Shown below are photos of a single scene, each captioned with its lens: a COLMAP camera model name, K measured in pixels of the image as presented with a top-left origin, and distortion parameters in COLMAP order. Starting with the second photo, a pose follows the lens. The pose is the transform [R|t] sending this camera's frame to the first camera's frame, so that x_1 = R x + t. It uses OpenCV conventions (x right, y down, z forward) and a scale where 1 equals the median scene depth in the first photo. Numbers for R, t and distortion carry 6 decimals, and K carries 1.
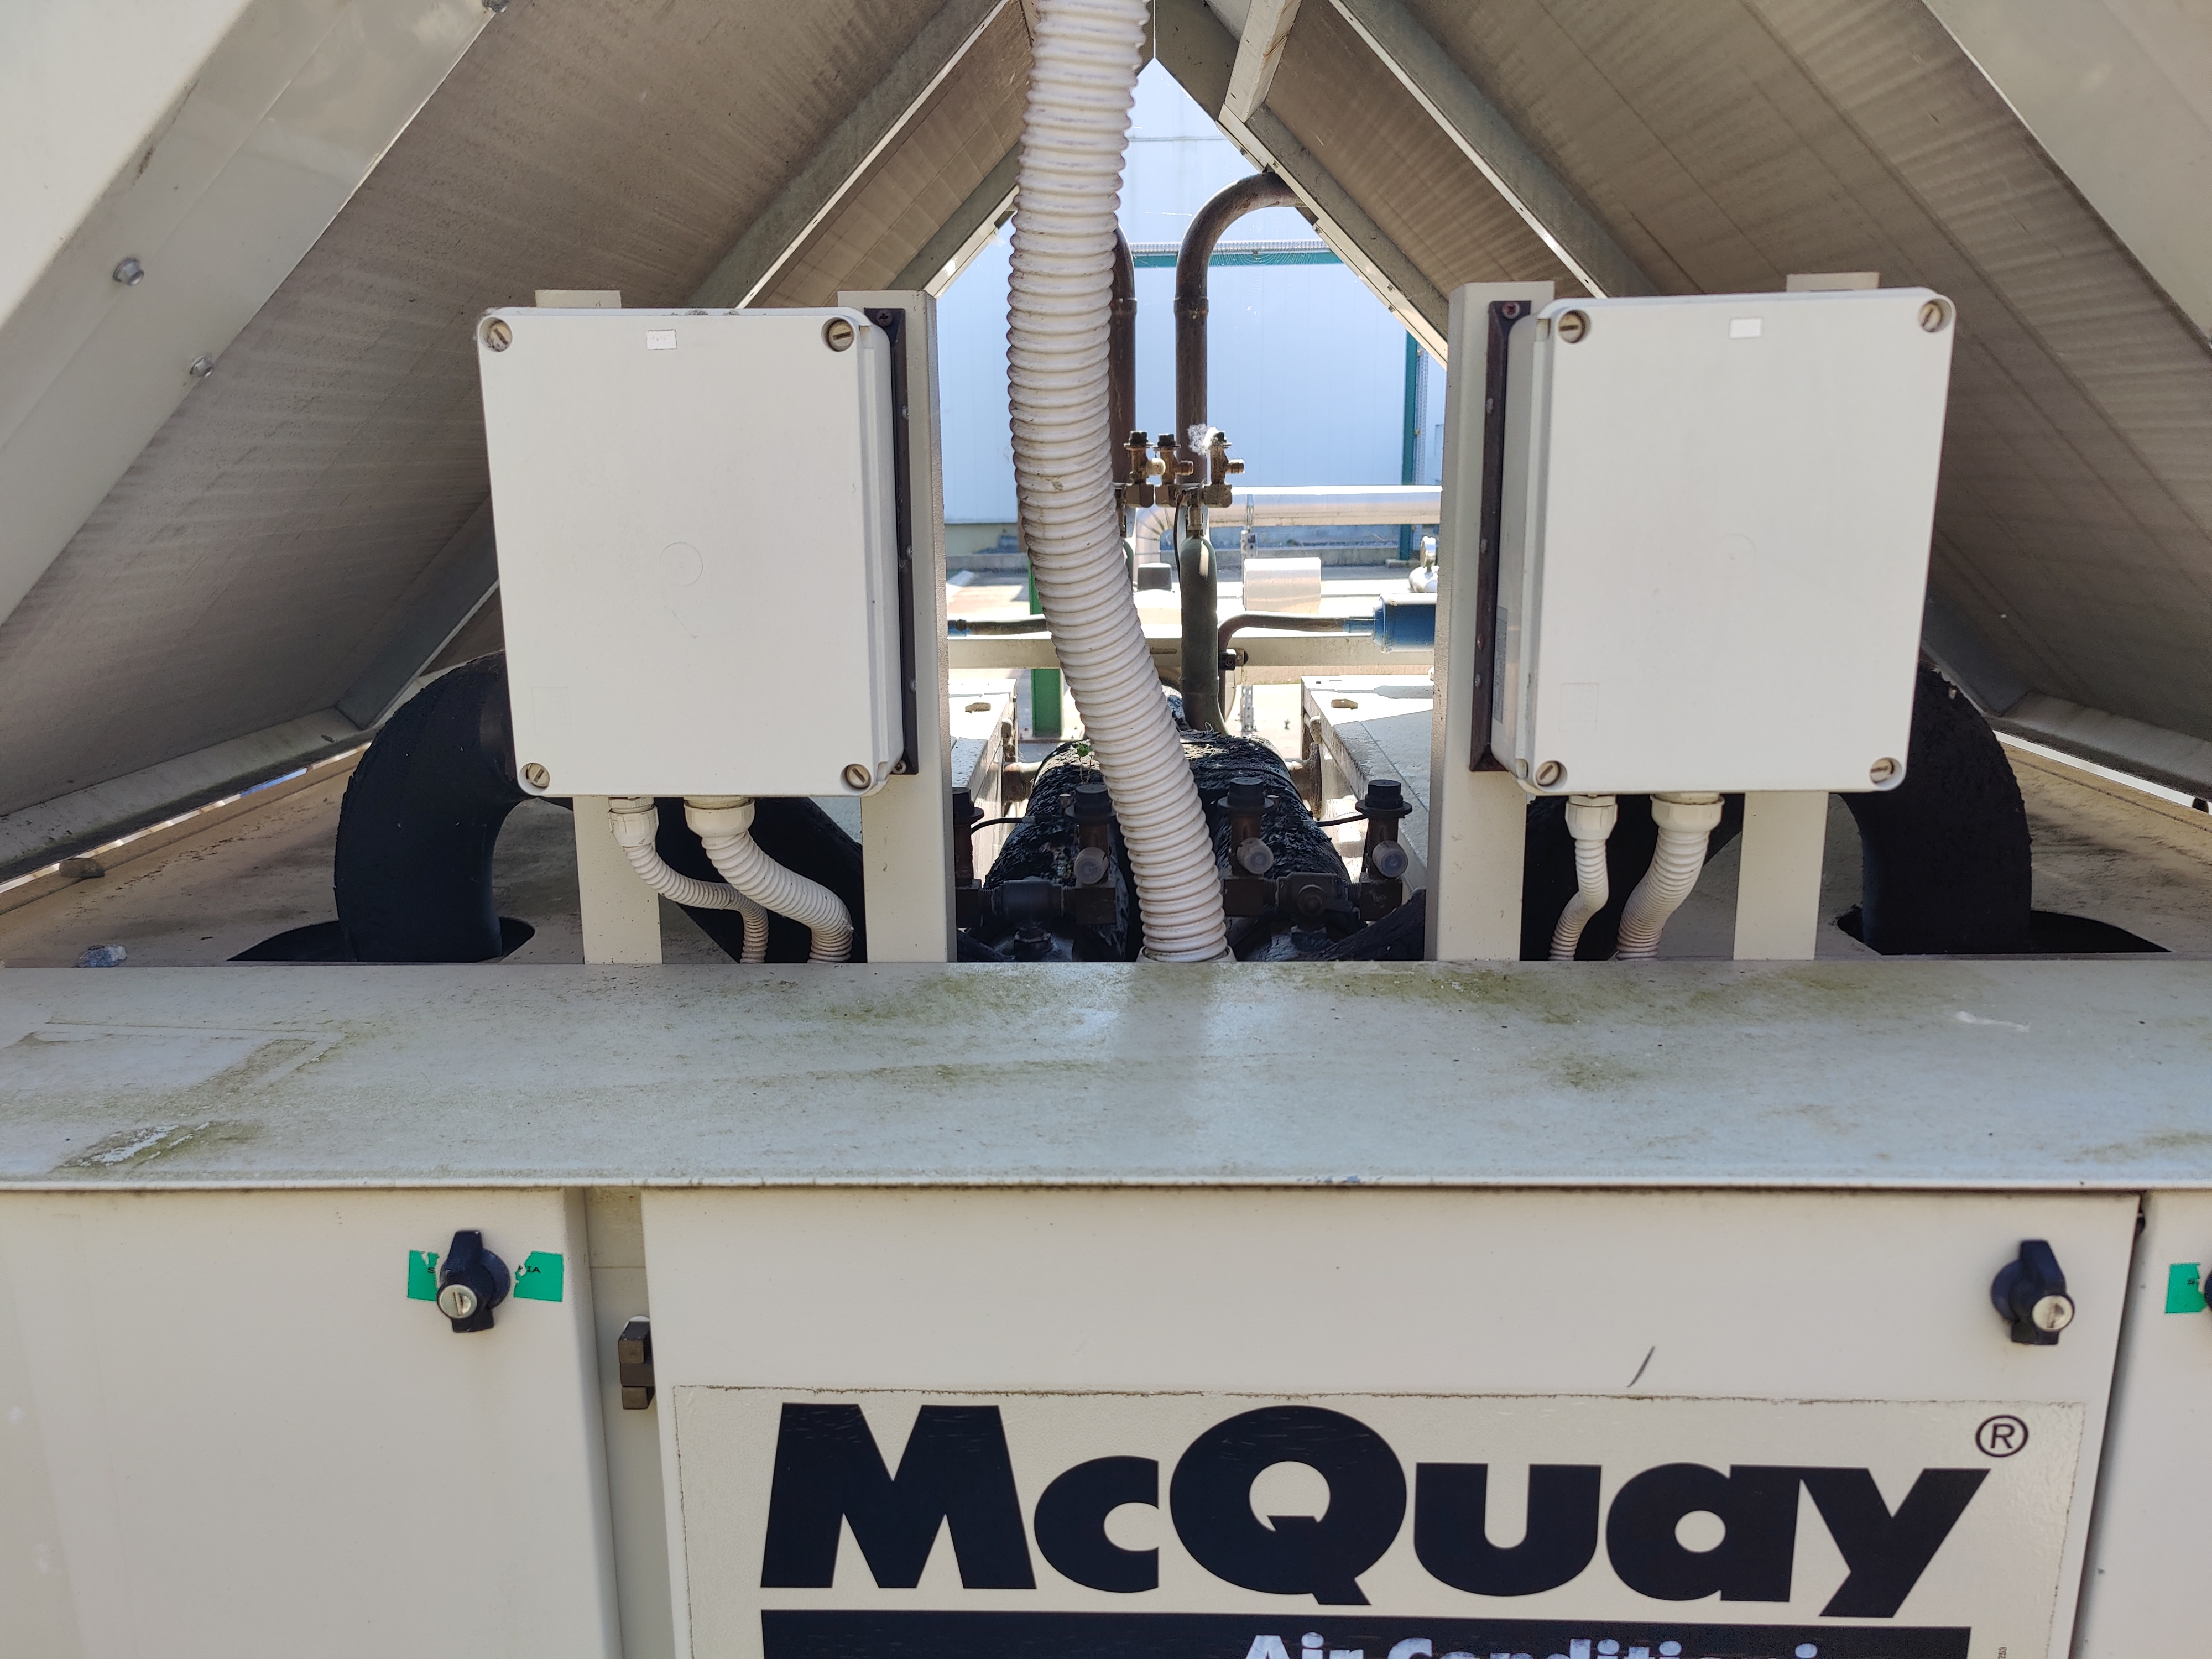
lens RADIAL K [[1616.4, 0, 1101.0], [0, 1616.4, 843.9], [0, 0, 1]] dist [0.024940, -0.012330]
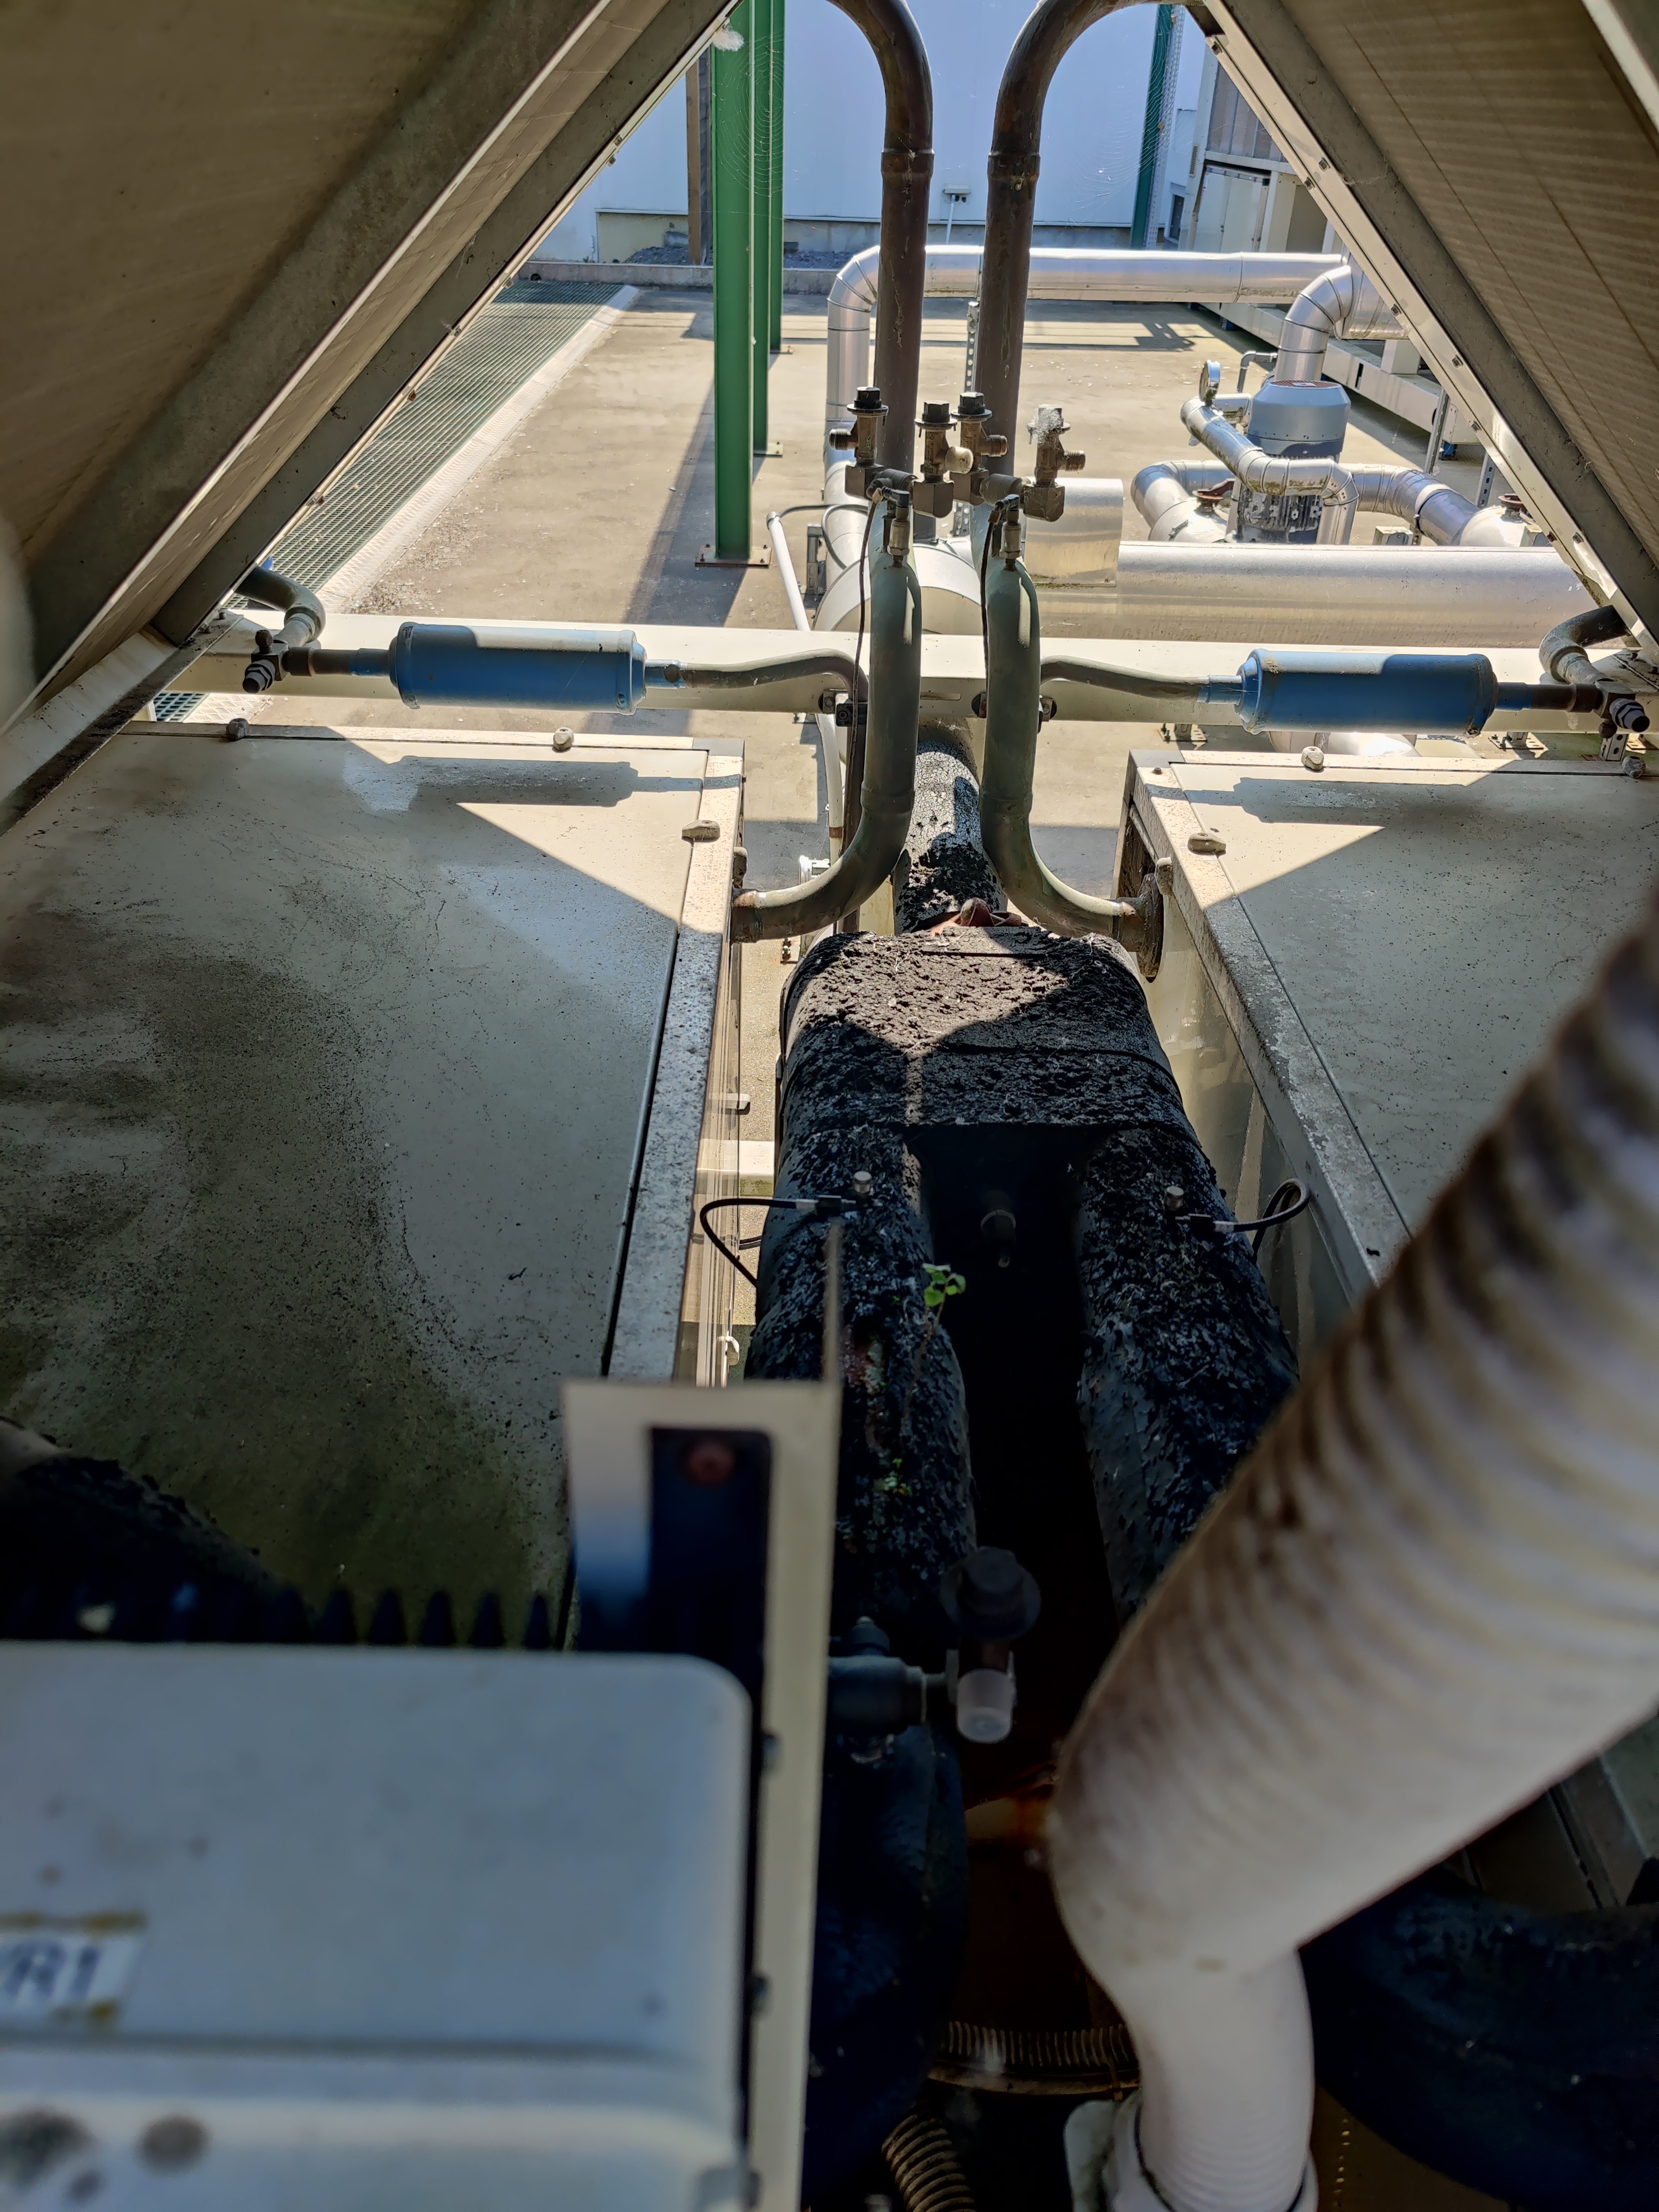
lens RADIAL K [[1616.4, 0, 814.4], [0, 1616.4, 1110.6], [0, 0, 1]] dist [0.024940, -0.012330]
pose [[0.999047, 0.023627, 0.036700, -0.046230], [-0.033857, 0.950147, 0.309958, -0.180285], [-0.027547, -0.310905, 0.950042, 0.259606]]
